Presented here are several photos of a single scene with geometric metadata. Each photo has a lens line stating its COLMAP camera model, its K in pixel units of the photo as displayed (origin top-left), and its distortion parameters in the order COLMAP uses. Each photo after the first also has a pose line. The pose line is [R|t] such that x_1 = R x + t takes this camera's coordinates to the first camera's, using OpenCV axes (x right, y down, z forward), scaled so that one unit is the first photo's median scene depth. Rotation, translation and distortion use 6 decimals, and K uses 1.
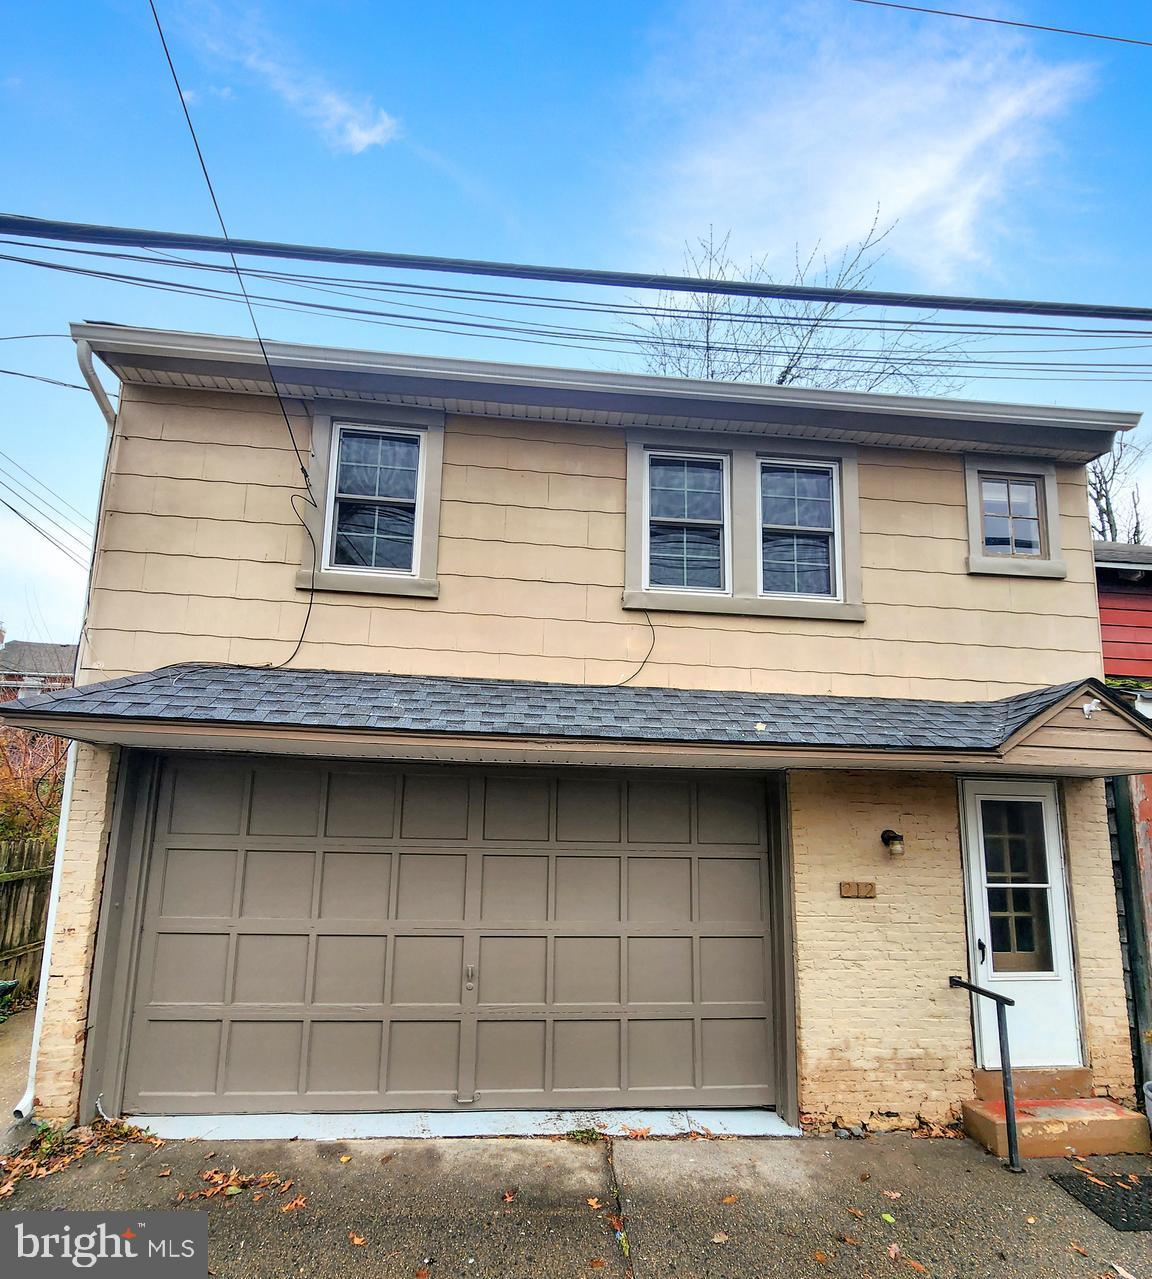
lens RADIAL K [[624.5, 0, 575.7], [0, 624.5, 771.4], [0, 0, 1]] dist [0.002320, 0.000257]
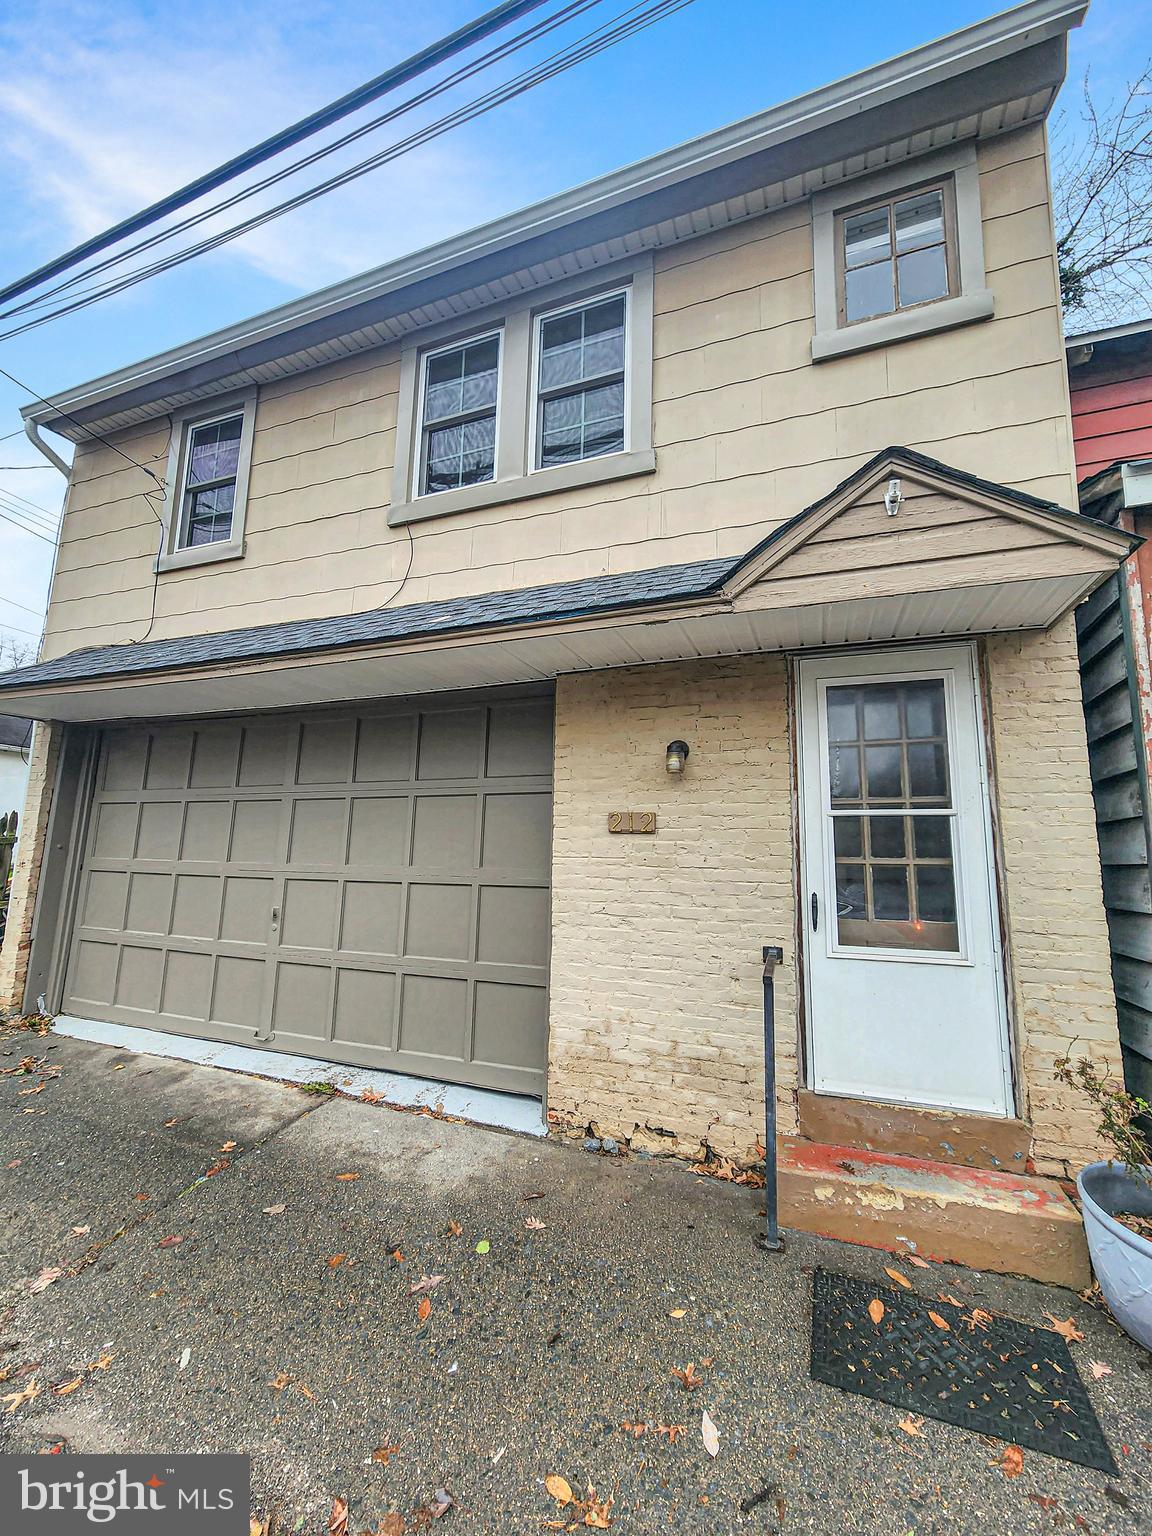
lens RADIAL K [[624.7, 0, 576.0], [0, 624.7, 768.0], [0, 0, 1]] dist [0.002694, 0.000219]
pose [[0.895801, -0.064694, -0.439722, 0.746455], [0.054412, 0.997871, -0.035964, 0.152274], [0.441113, 0.008290, 0.897413, 0.309305]]
